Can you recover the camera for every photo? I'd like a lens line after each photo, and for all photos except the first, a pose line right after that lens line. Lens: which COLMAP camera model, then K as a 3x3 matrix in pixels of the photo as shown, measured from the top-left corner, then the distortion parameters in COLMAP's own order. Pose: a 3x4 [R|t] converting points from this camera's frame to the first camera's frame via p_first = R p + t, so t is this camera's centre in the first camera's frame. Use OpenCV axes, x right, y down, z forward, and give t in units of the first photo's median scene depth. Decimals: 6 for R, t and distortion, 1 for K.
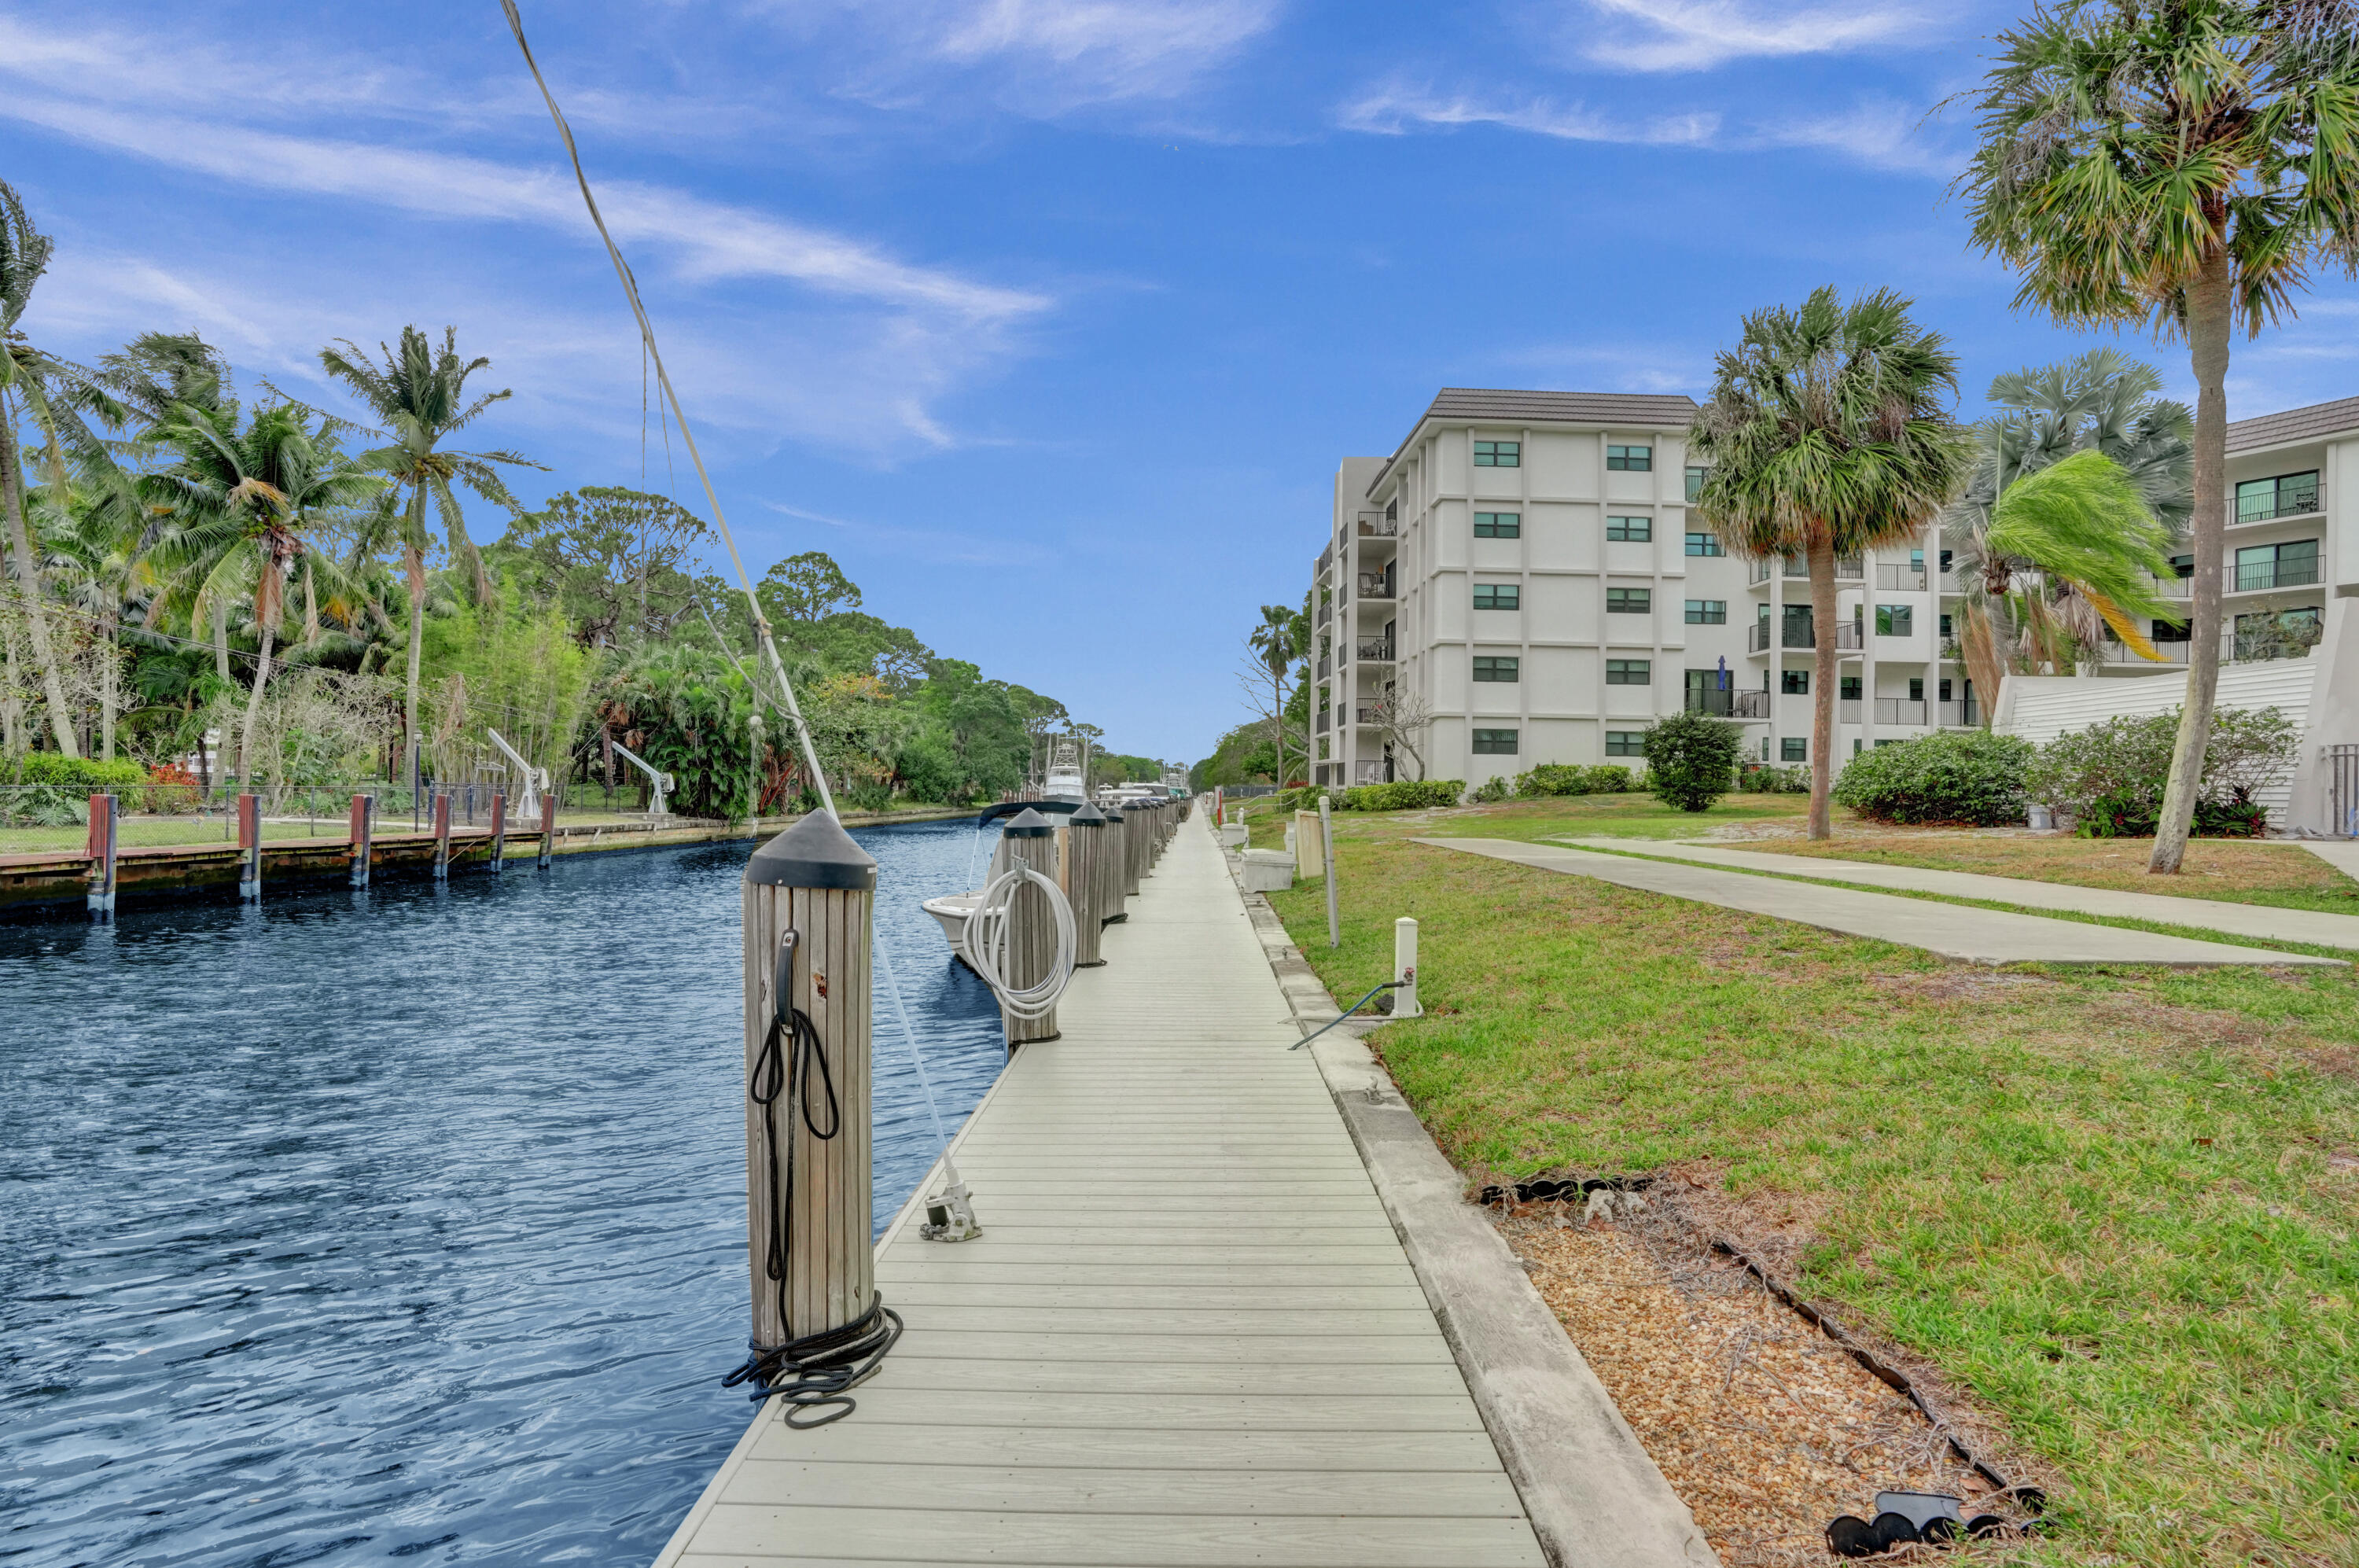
lens RADIAL K [[1148.5, 0, 1164.8], [0, 1148.5, 781.8], [0, 0, 1]] dist [-0.011830, 0.000755]
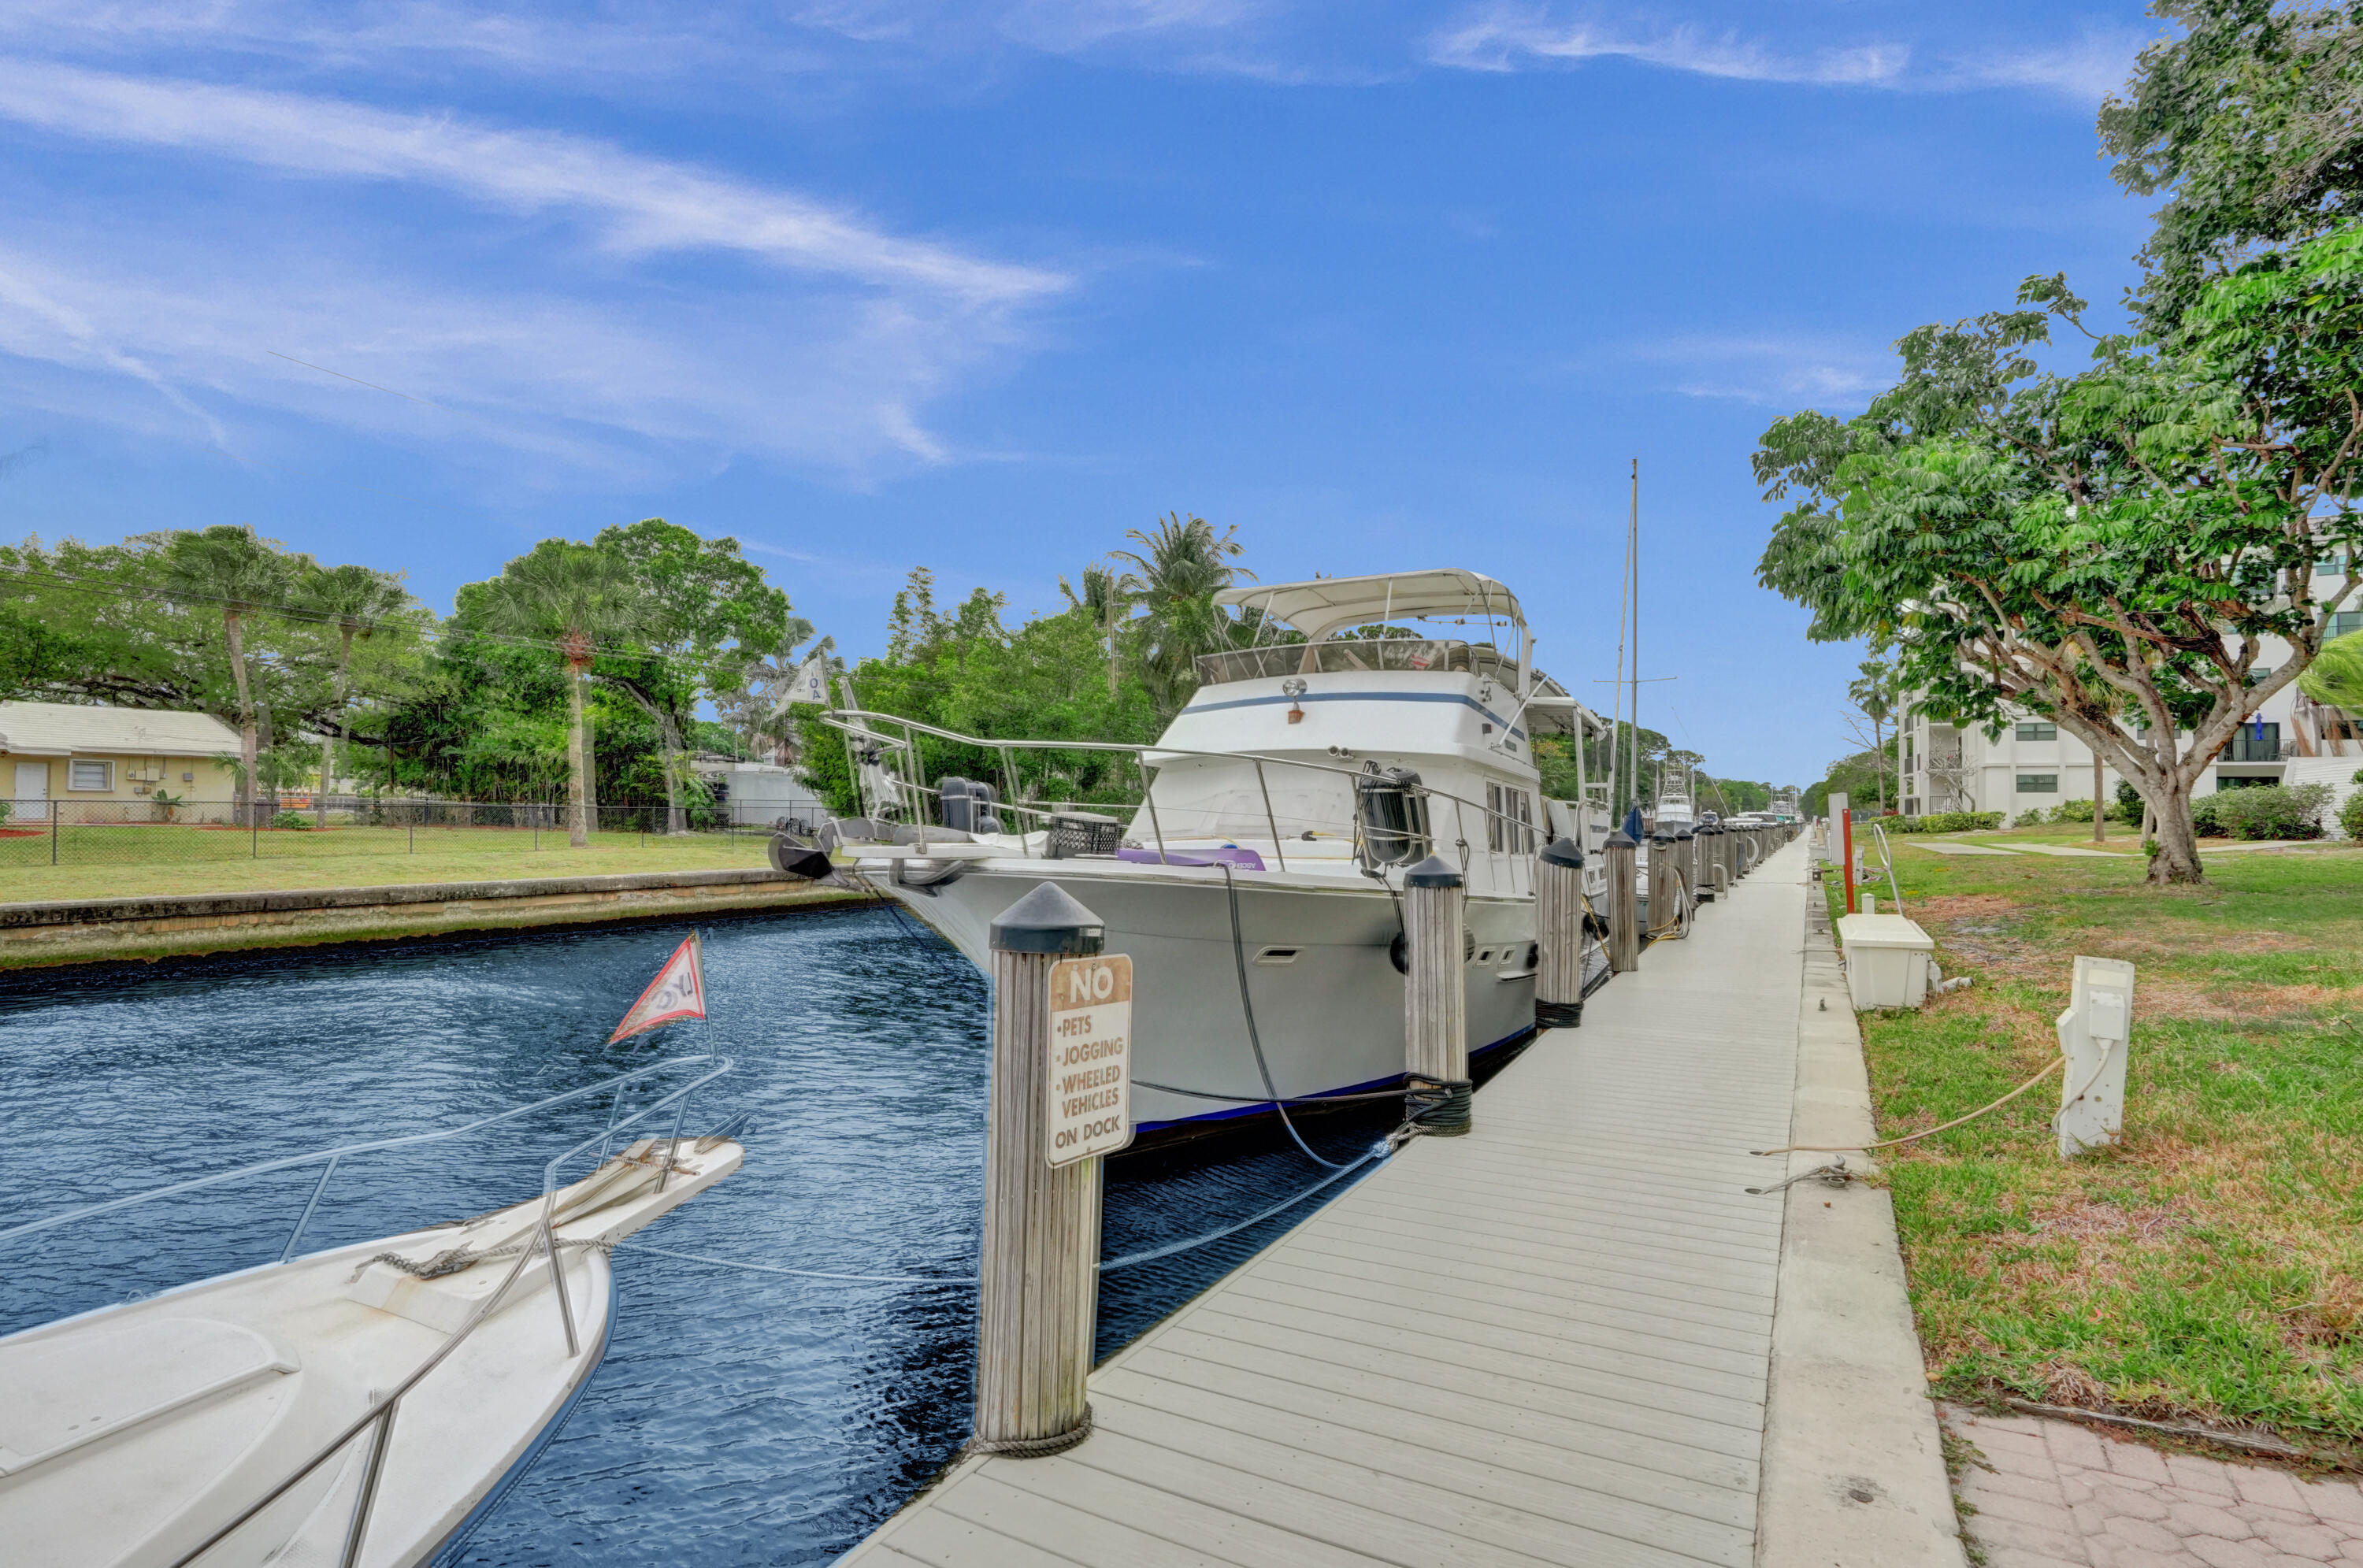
lens RADIAL K [[1150.3, 0, 1180.9], [0, 1150.3, 771.2], [0, 0, 1]] dist [-0.011830, 0.000755]
pose [[0.888976, -0.016152, -0.457669, -0.000854], [0.002373, 0.999527, -0.030666, -0.005518], [0.457947, 0.026175, 0.888594, -0.378260]]
